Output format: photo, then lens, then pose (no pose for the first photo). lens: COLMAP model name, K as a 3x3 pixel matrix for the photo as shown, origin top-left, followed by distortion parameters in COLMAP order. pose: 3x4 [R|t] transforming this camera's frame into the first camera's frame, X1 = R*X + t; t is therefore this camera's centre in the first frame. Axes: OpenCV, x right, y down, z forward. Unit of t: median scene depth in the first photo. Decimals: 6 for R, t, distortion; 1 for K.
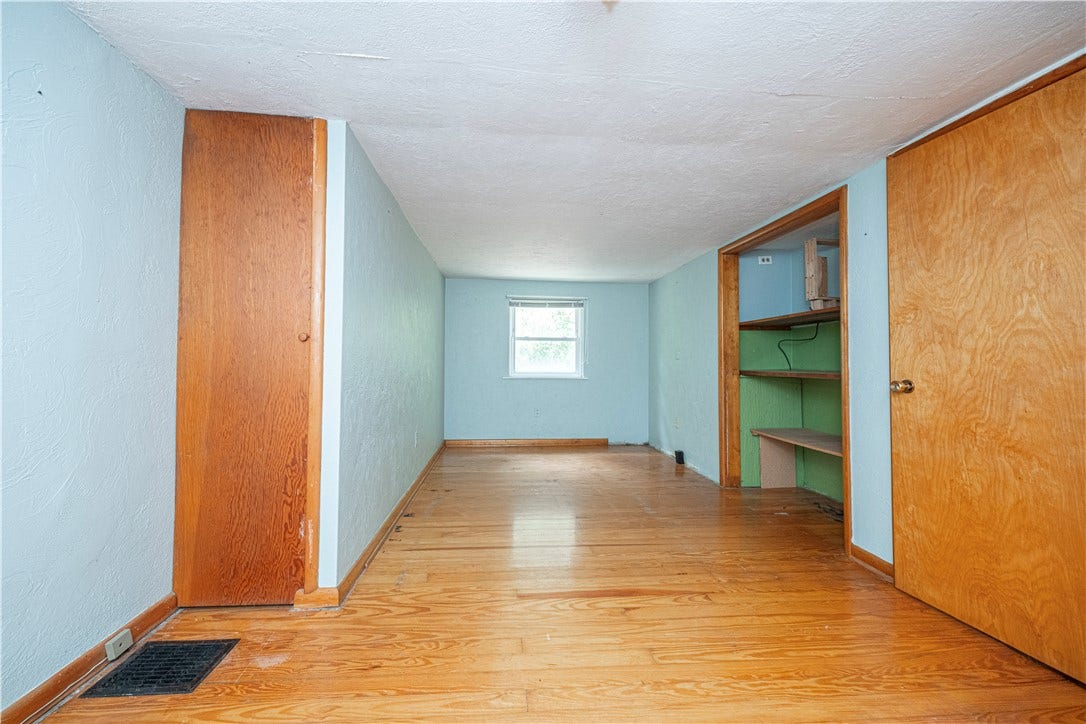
lens RADIAL K [[483.2, 0, 543.0], [0, 483.2, 362.0], [0, 0, 1]] dist [0.001854, -0.000066]
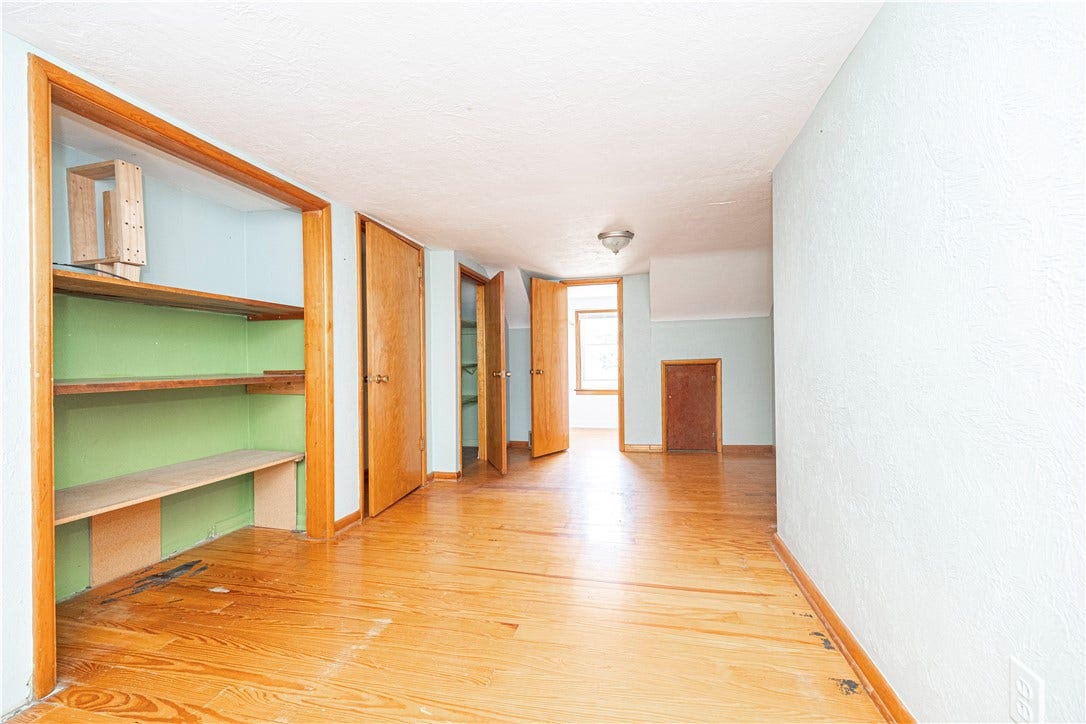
lens RADIAL K [[483.2, 0, 543.0], [0, 483.2, 362.0], [0, 0, 1]] dist [0.001854, -0.000066]
pose [[-0.952648, 0.006066, 0.304014, -0.195771], [0.004347, 0.999971, -0.006329, 0.008558], [-0.304044, -0.004707, -0.952646, 2.123589]]
